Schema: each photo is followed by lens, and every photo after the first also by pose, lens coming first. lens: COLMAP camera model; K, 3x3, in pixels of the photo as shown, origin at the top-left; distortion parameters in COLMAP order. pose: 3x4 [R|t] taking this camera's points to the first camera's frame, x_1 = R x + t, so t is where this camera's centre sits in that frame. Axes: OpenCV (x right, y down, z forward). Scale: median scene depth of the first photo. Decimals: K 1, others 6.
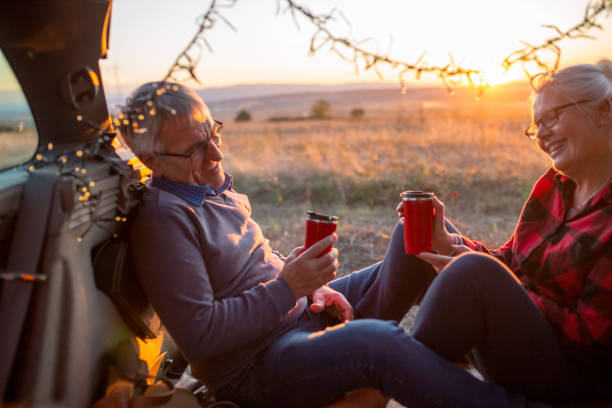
lens RADIAL K [[579.0, 0, 309.5], [0, 579.0, 207.7], [0, 0, 1]] dist [-0.019850, 0.000000]
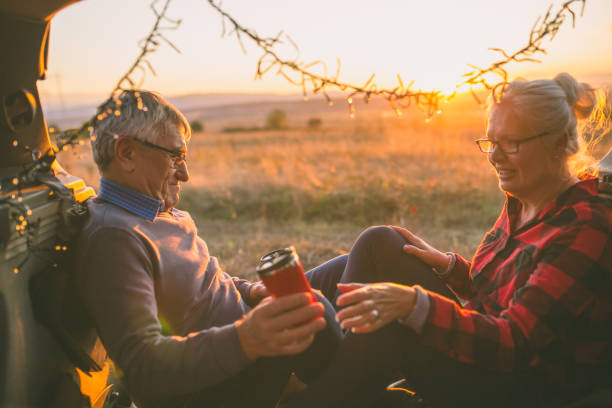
lens RADIAL K [[605.2, 0, 308.2], [0, 605.2, 208.0], [0, 0, 1]] dist [-0.031060, 0.000000]
pose [[0.997498, -0.013159, 0.069463, 0.010140], [0.014711, 0.999652, -0.021888, -0.015742], [-0.069151, 0.022855, 0.997344, -0.015799]]
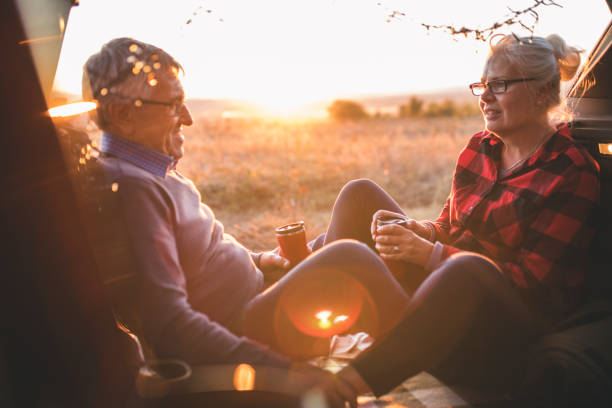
lens RADIAL K [[579.0, 0, 304.7], [0, 579.0, 203.6], [0, 0, 1]] dist [-0.019850, 0.000000]
pose [[0.945161, -0.053821, 0.322140, -0.289054], [0.061703, 0.997992, -0.014296, 0.061328], [-0.320723, 0.033389, 0.946584, 0.075334]]
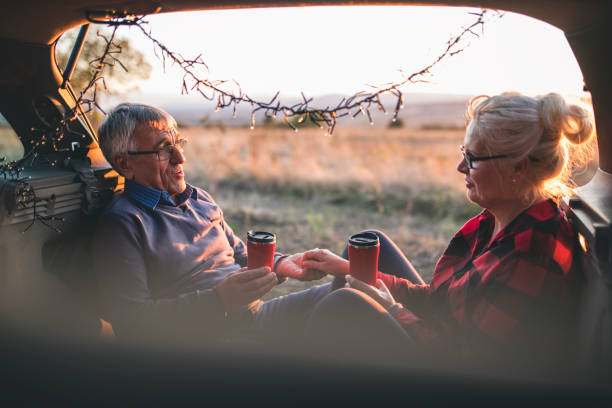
lens RADIAL K [[579.0, 0, 311.0], [0, 579.0, 189.0], [0, 0, 1]] dist [-0.019850, 0.000000]
pose [[0.965542, 0.068051, -0.251194, 0.428248], [-0.078650, 0.996376, -0.032384, -0.040903], [0.248080, 0.051024, 0.967395, -0.043852]]
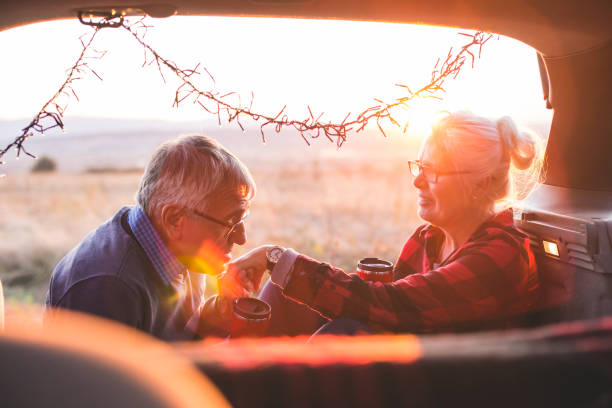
lens RADIAL K [[892.4, 0, 304.6], [0, 892.4, 201.5], [0, 0, 1]] dist [-0.107409, 0.000000]
pose [[0.984571, 0.015301, 0.174317, -0.034171], [0.005644, 0.992874, -0.119033, 0.072568], [-0.174896, 0.118181, 0.977469, -0.435246]]
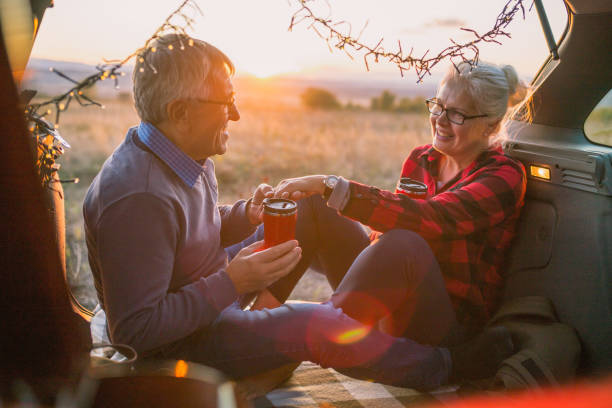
lens RADIAL K [[579.0, 0, 308.6], [0, 579.0, 198.6], [0, 0, 1]] dist [-0.019850, 0.000000]
pose [[0.923193, 0.008887, 0.384235, -0.288264], [-0.010777, 0.999938, 0.002764, 0.034470], [-0.384186, -0.006692, 0.923231, -0.003519]]
